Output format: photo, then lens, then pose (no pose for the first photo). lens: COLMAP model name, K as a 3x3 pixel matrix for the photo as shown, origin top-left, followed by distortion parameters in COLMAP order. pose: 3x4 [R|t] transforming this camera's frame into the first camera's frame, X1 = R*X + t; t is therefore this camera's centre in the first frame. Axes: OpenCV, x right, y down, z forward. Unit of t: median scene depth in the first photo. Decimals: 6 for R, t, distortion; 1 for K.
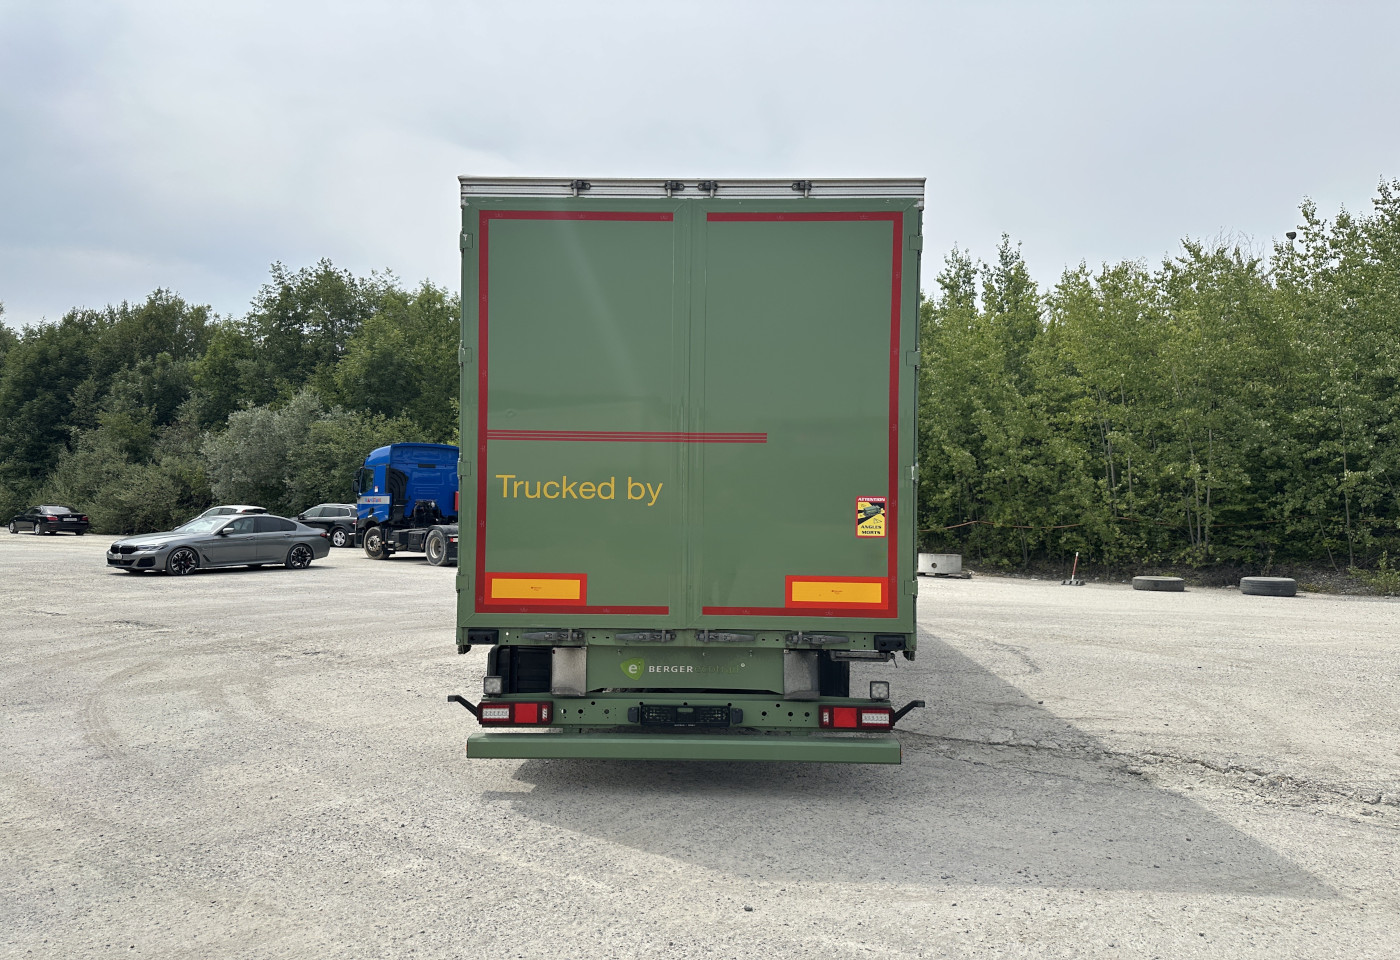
lens RADIAL K [[1023.5, 0, 700.0], [0, 1023.5, 480.0], [0, 0, 1]] dist [0.004417, -0.045025]
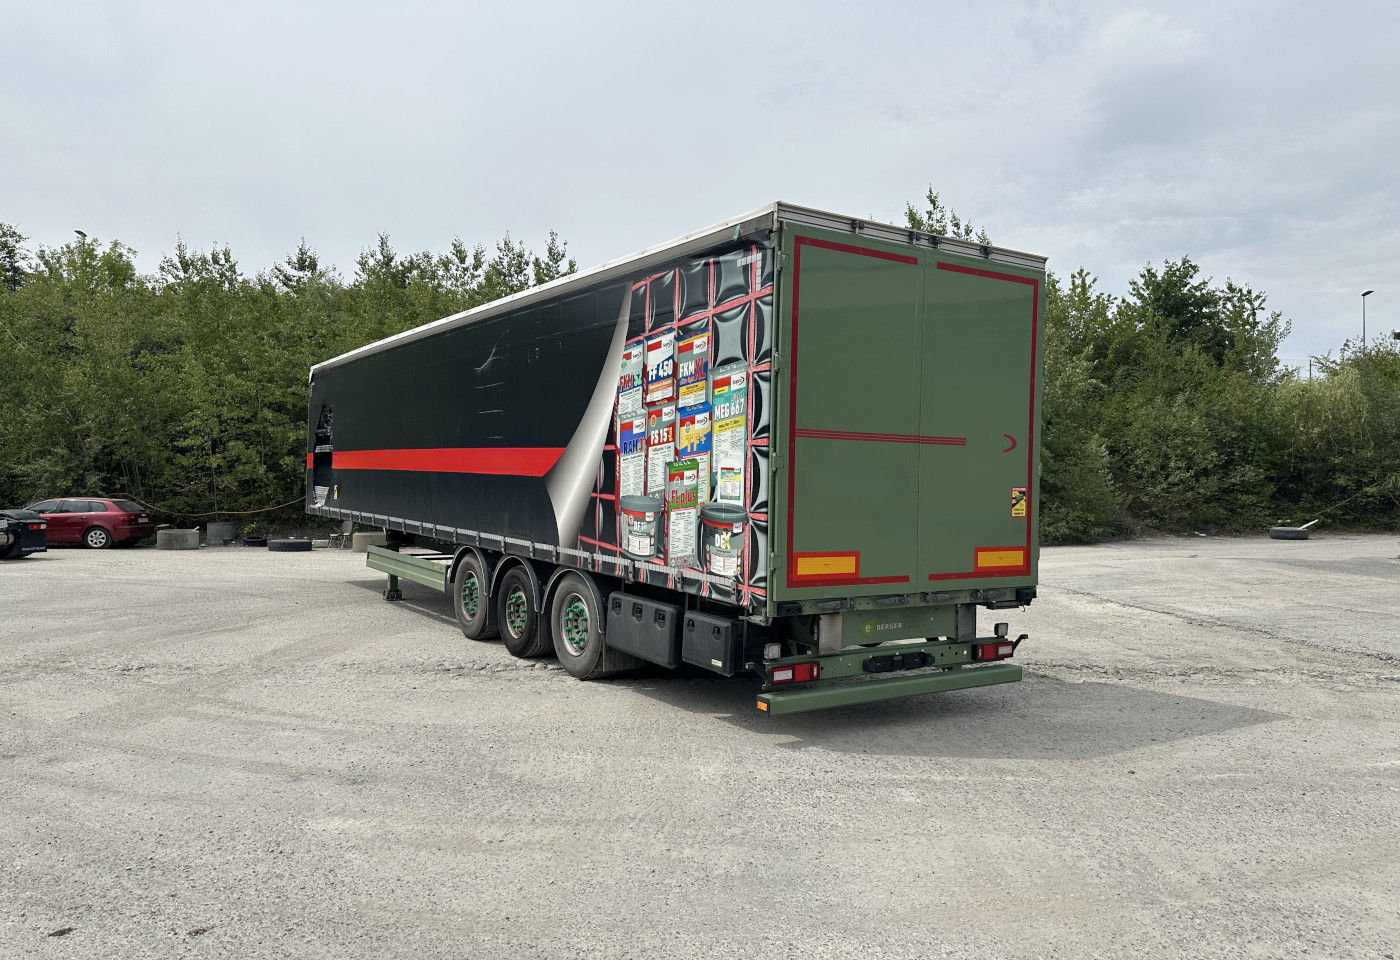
lens RADIAL K [[1007.5, 0, 700.0], [0, 1007.5, 480.0], [0, 0, 1]] dist [-0.065011, 0.001254]
pose [[0.834455, 0.005259, 0.551051, -0.915950], [-0.019507, 0.999610, 0.019999, -0.011661], [-0.550730, -0.027438, 0.834232, 0.124101]]
